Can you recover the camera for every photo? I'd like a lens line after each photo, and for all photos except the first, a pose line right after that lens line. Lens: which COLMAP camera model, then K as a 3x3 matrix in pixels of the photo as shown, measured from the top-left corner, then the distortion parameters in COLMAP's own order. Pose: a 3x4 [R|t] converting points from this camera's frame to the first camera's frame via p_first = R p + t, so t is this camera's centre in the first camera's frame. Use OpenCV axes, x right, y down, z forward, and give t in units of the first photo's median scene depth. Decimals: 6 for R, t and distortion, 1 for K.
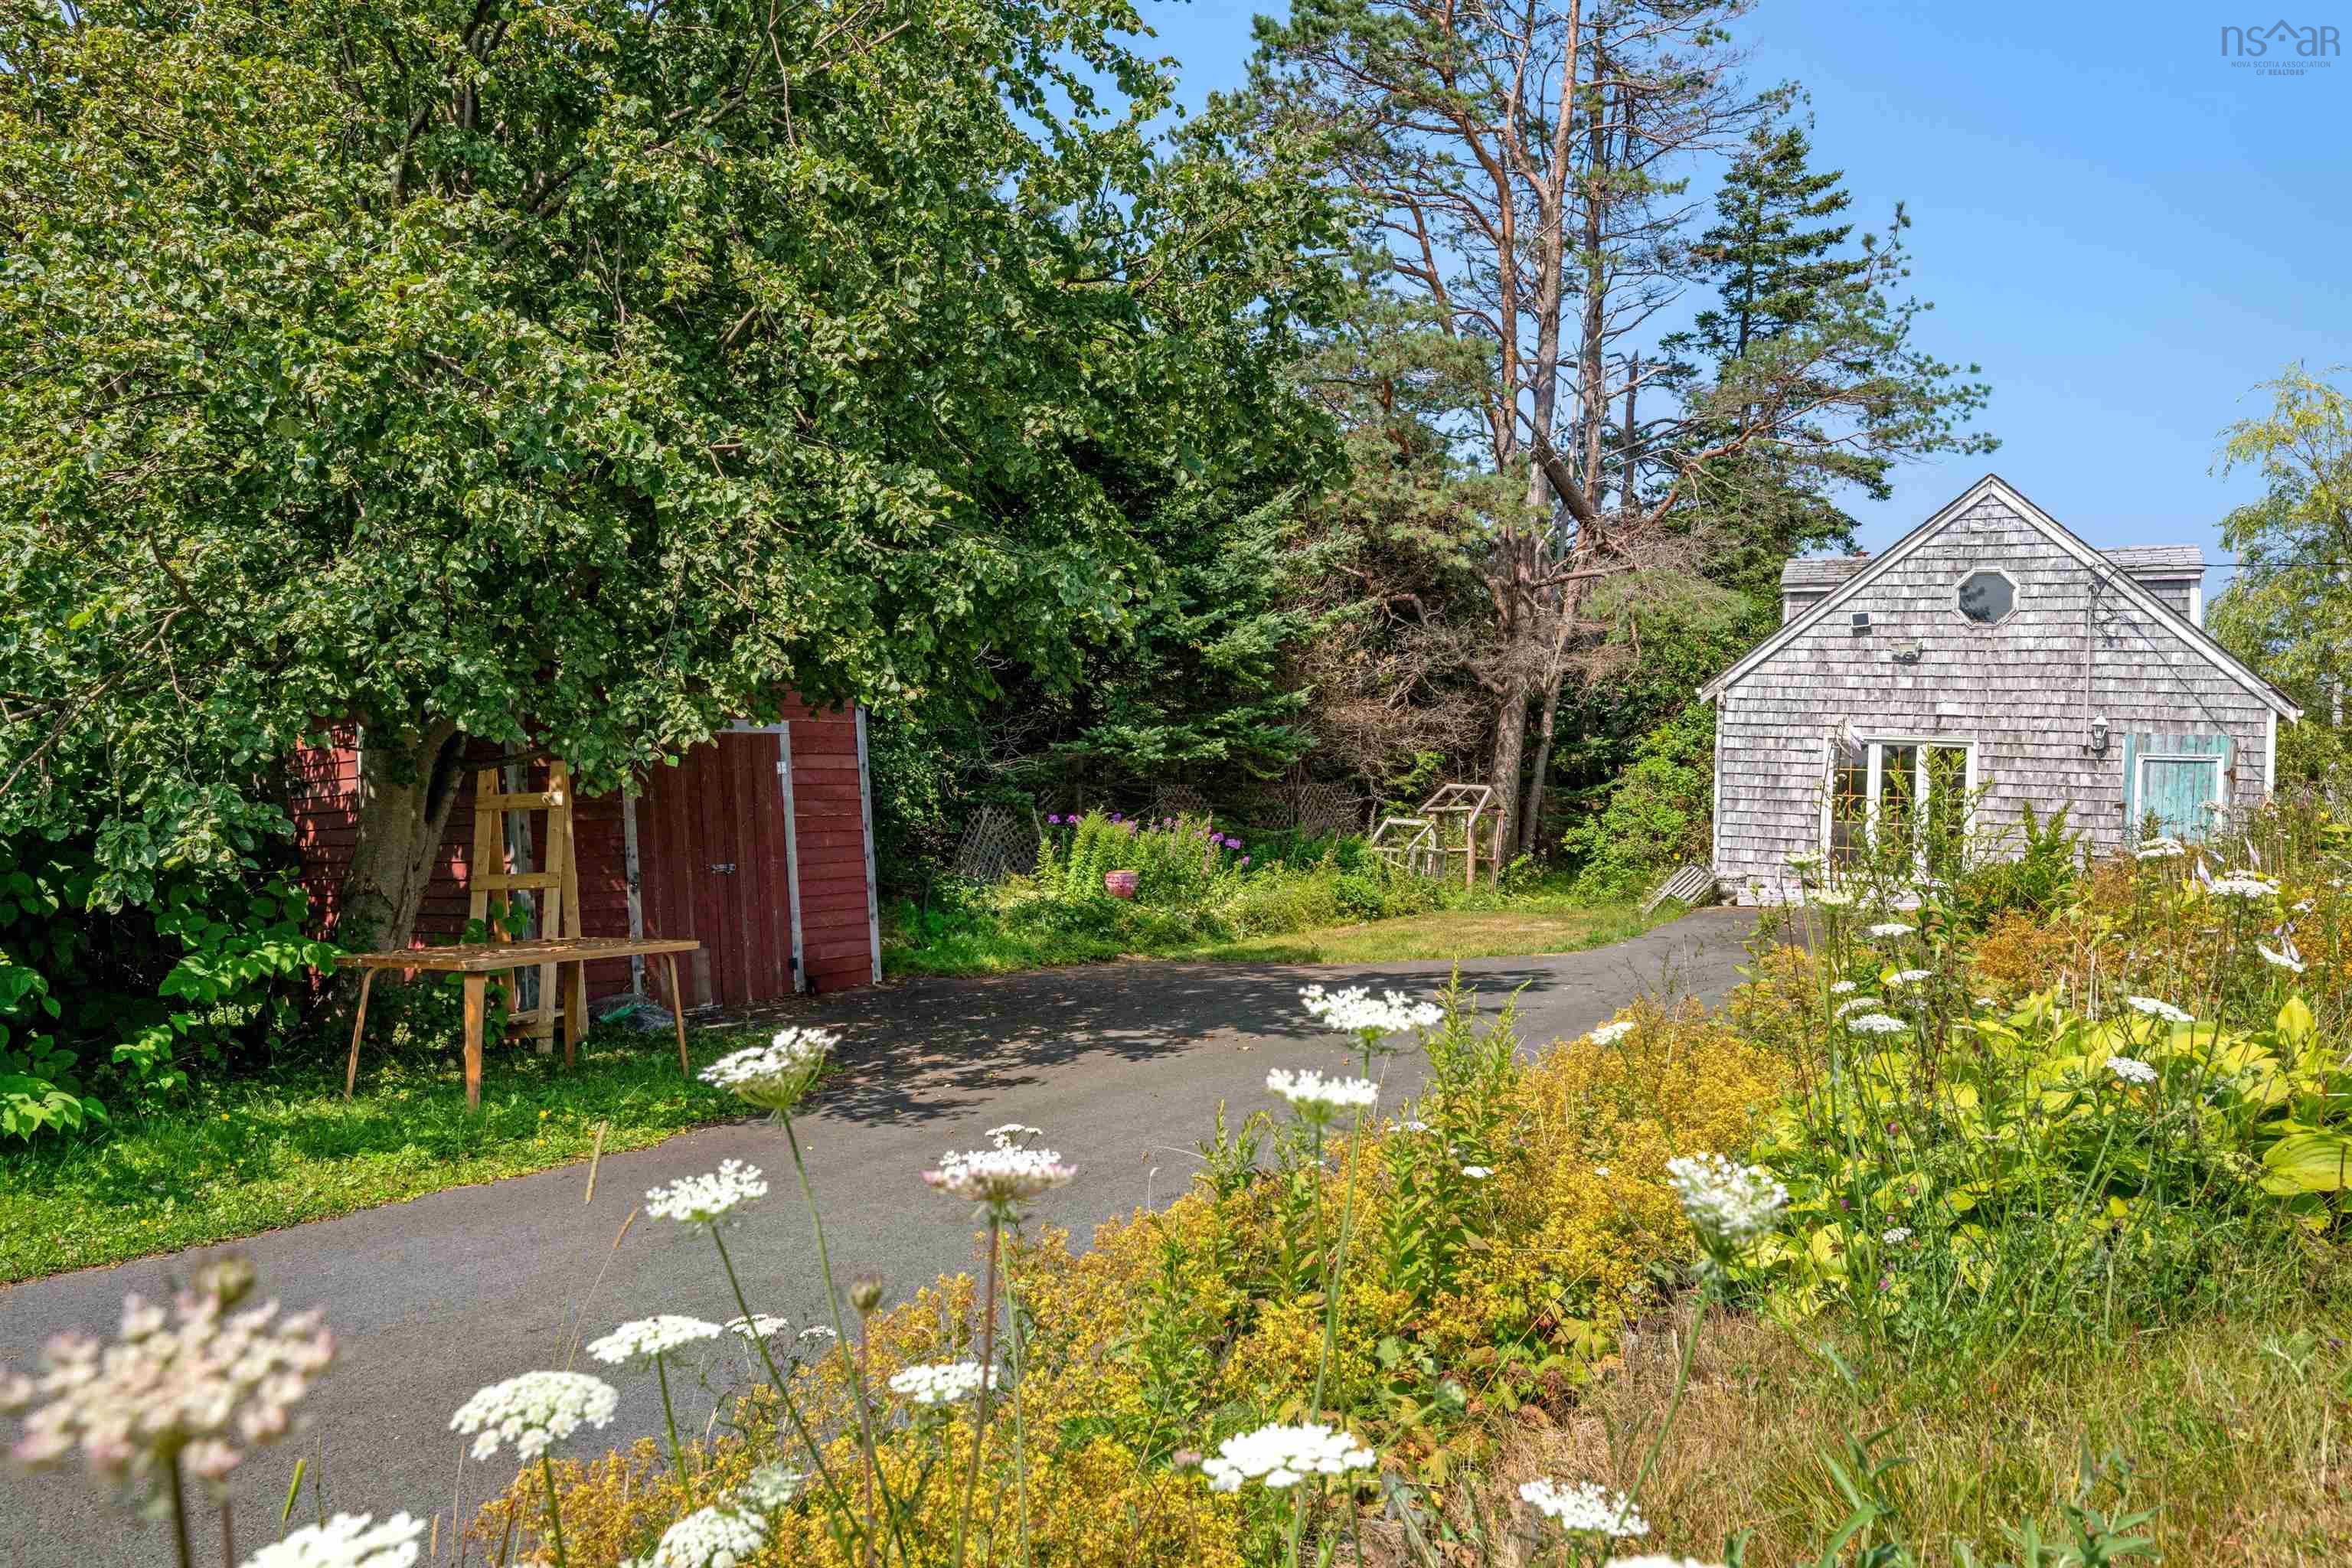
lens RADIAL K [[1673.6, 0, 1180.3], [0, 1673.6, 781.2], [0, 0, 1]] dist [-0.014748, -0.003511]
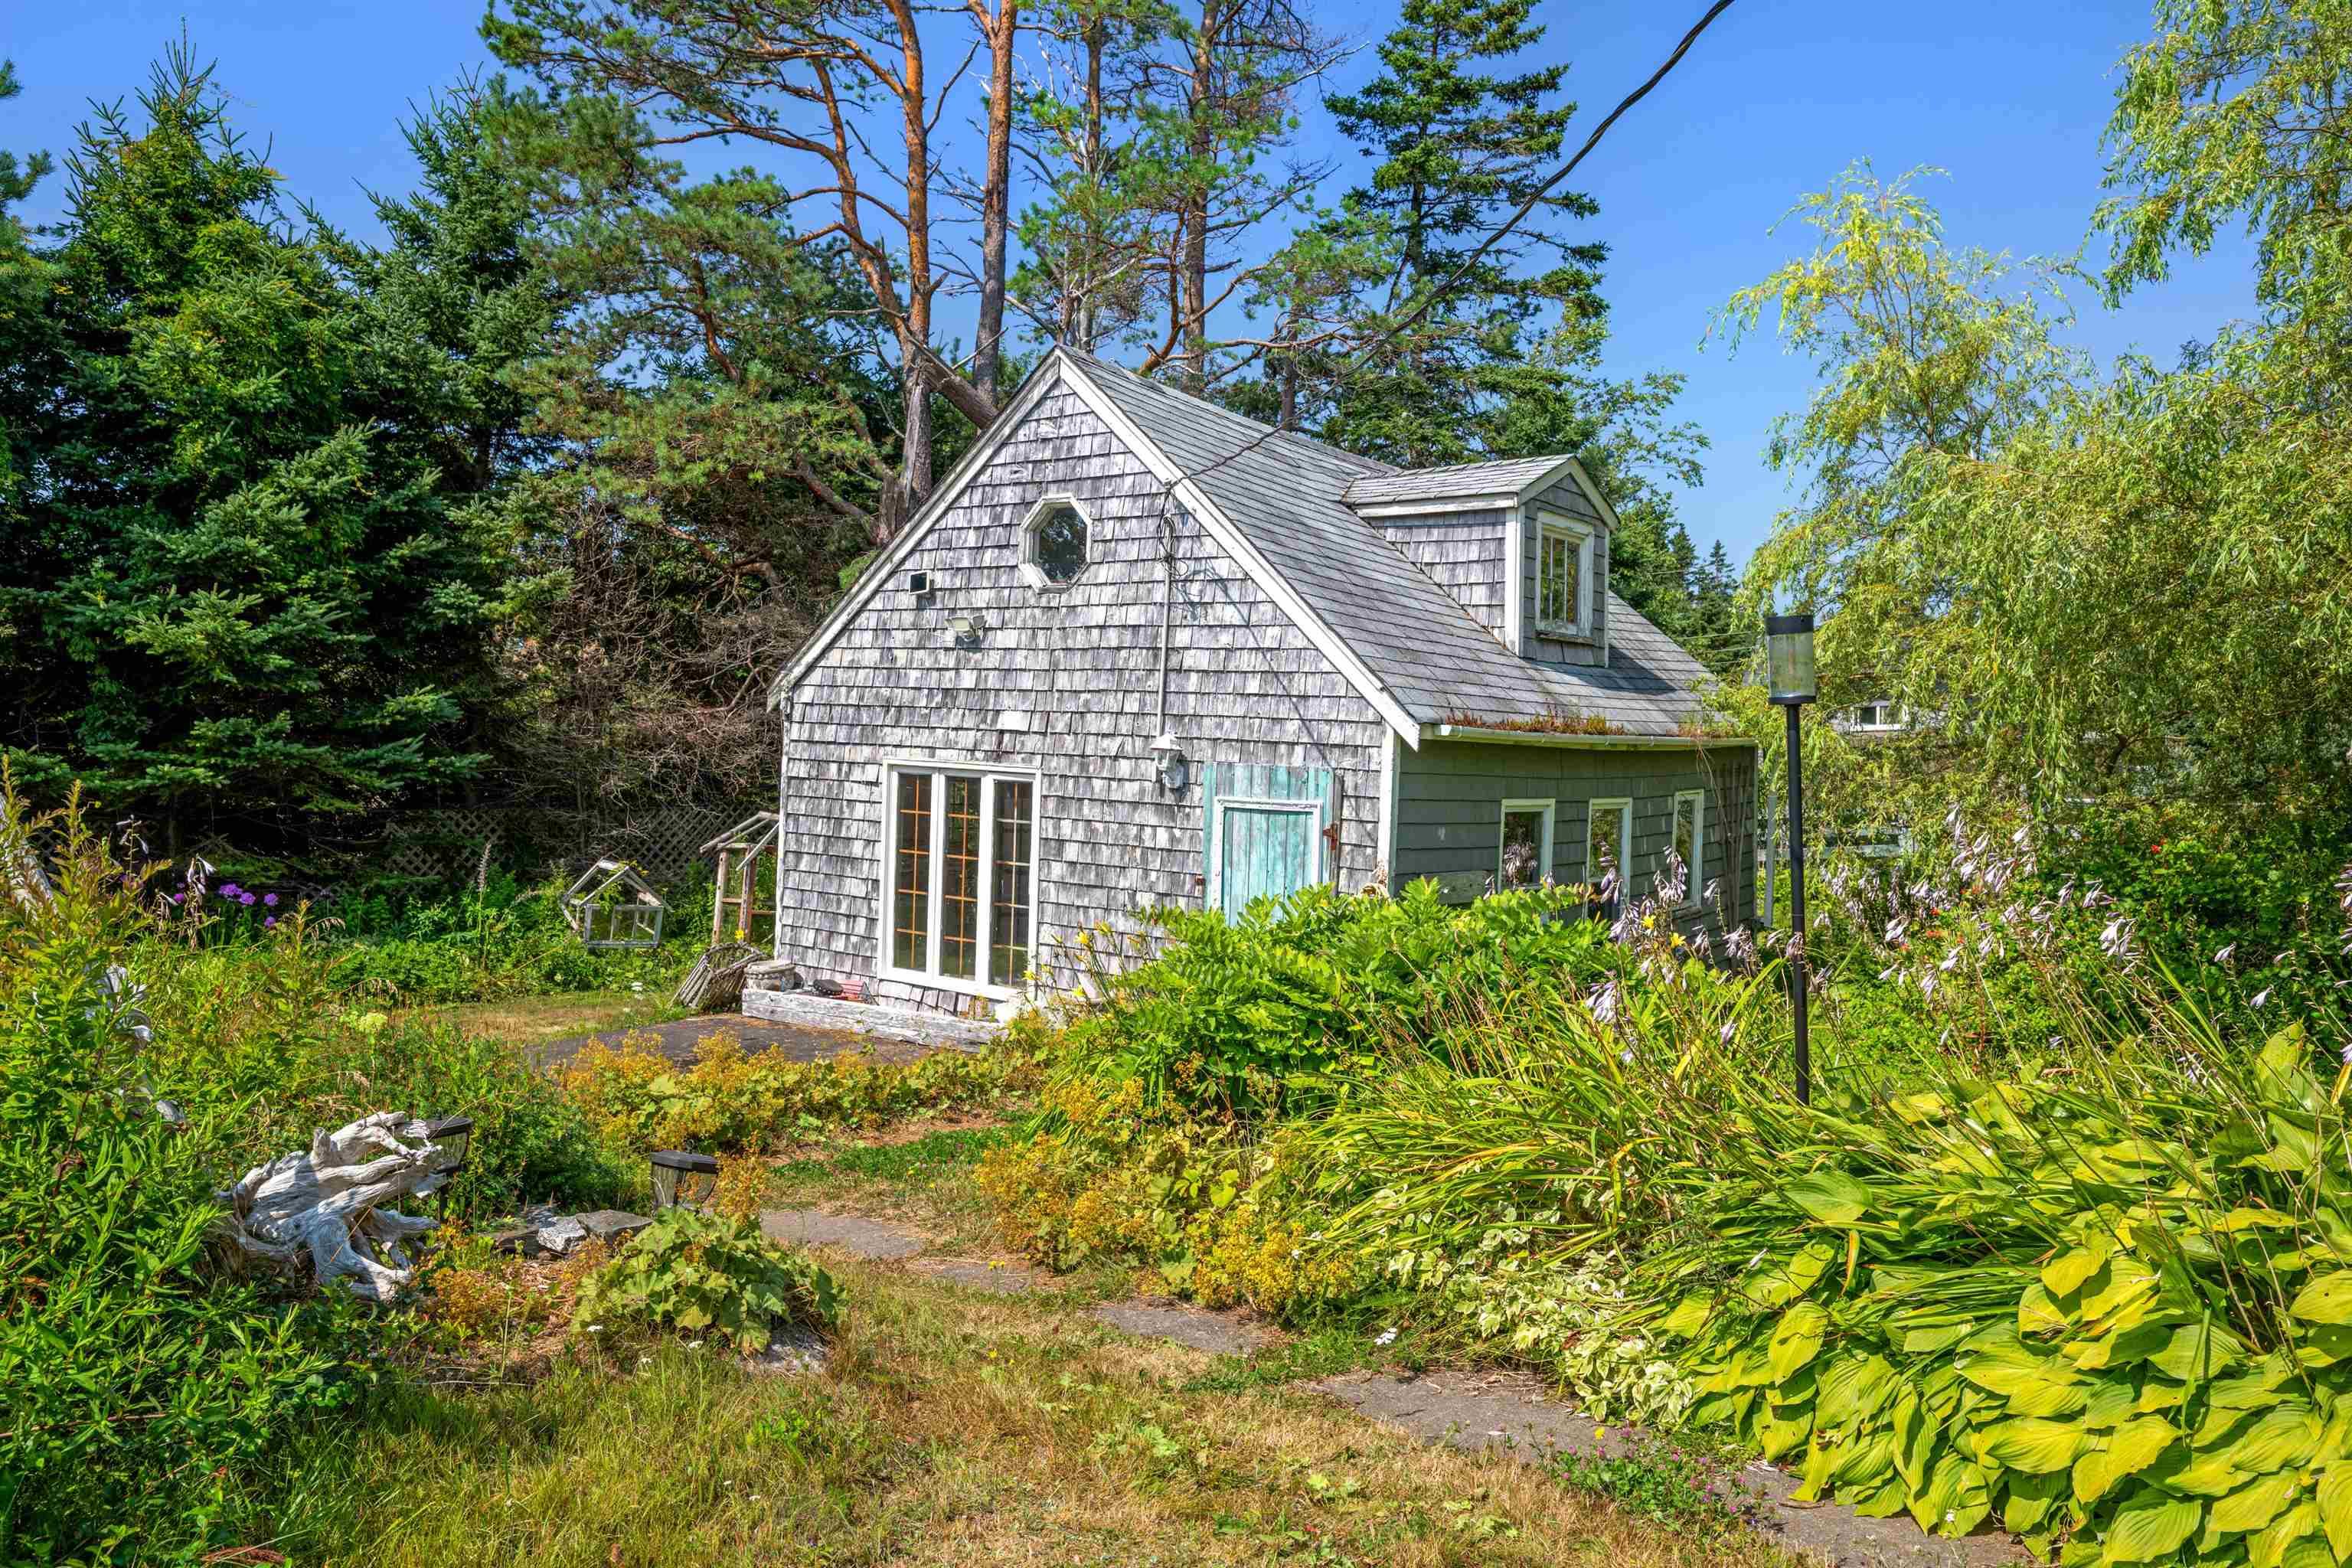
lens RADIAL K [[1673.6, 0, 1173.2], [0, 1673.6, 779.3], [0, 0, 1]] dist [-0.014748, -0.003511]
pose [[0.982027, 0.005575, -0.188656, 0.638401], [-0.004276, 0.999964, 0.007291, -0.025772], [0.188690, -0.006353, 0.982016, 0.384520]]
